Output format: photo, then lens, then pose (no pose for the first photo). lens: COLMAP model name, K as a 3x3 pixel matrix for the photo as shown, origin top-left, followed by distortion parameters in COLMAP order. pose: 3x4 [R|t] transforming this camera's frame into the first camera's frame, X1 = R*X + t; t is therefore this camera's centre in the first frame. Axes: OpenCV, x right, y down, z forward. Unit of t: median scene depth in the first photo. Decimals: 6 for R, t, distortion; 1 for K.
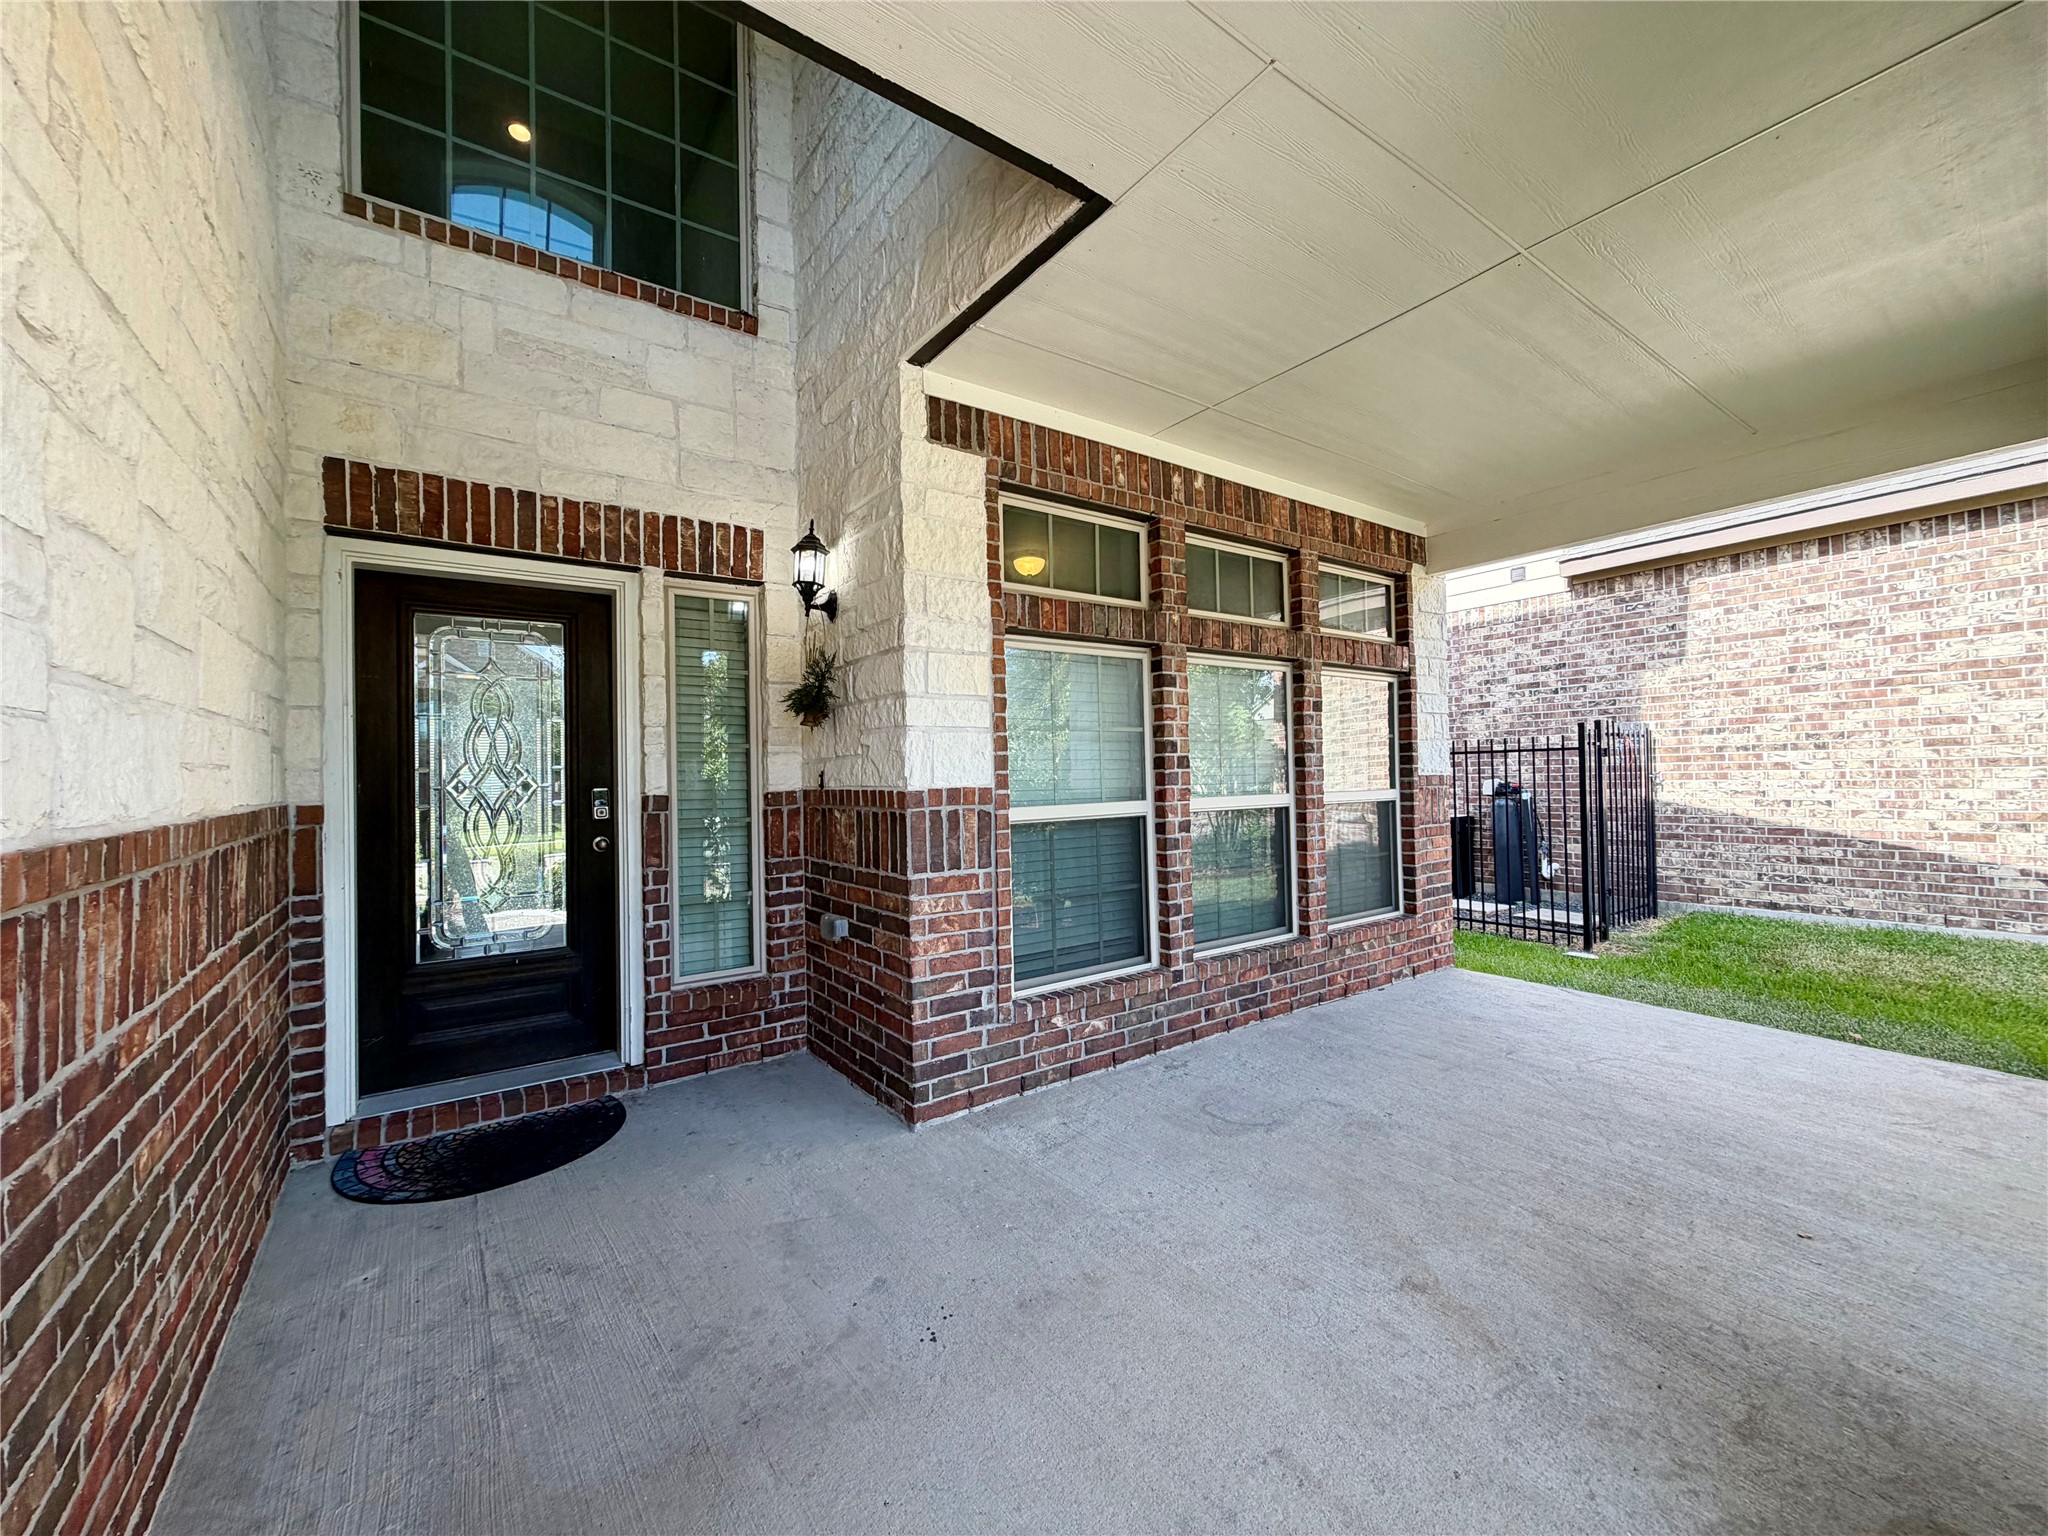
lens RADIAL K [[817.1, 0, 1024.8], [0, 817.1, 764.4], [0, 0, 1]] dist [-0.000199, 0.000005]
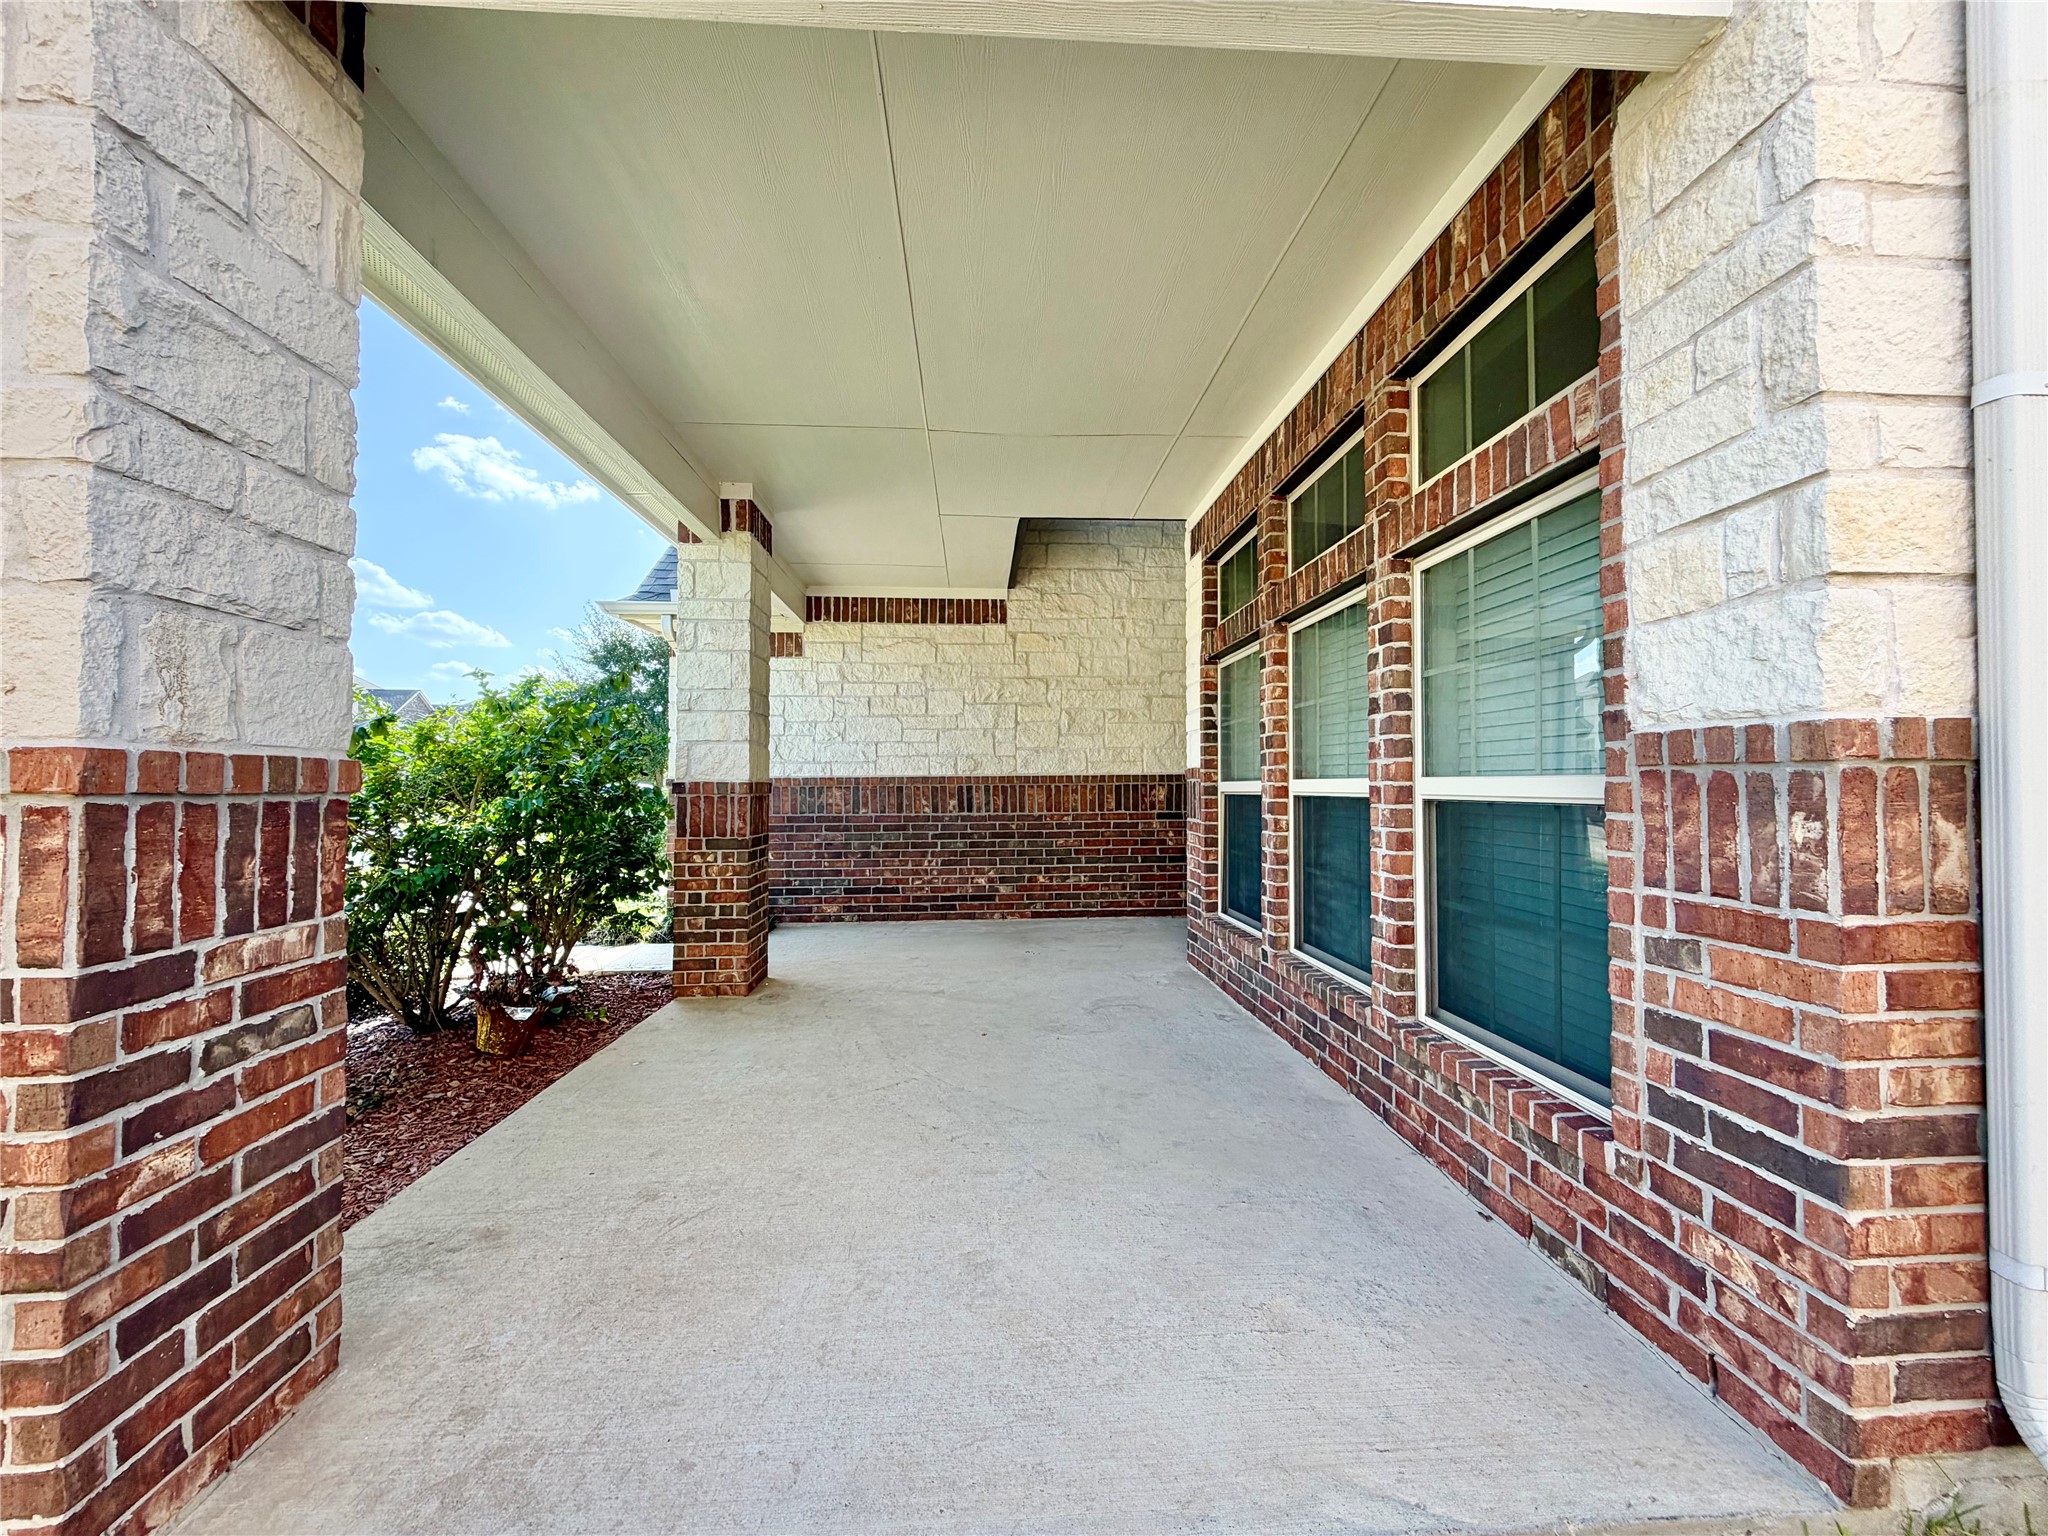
lens RADIAL K [[817.1, 0, 1028.5], [0, 817.1, 767.2], [0, 0, 1]] dist [-0.000199, 0.000005]
pose [[-0.526769, 0.000277, -0.850008, 0.923925], [0.018959, 0.999755, -0.011423, 0.023662], [0.849797, -0.022133, -0.526646, 0.990604]]
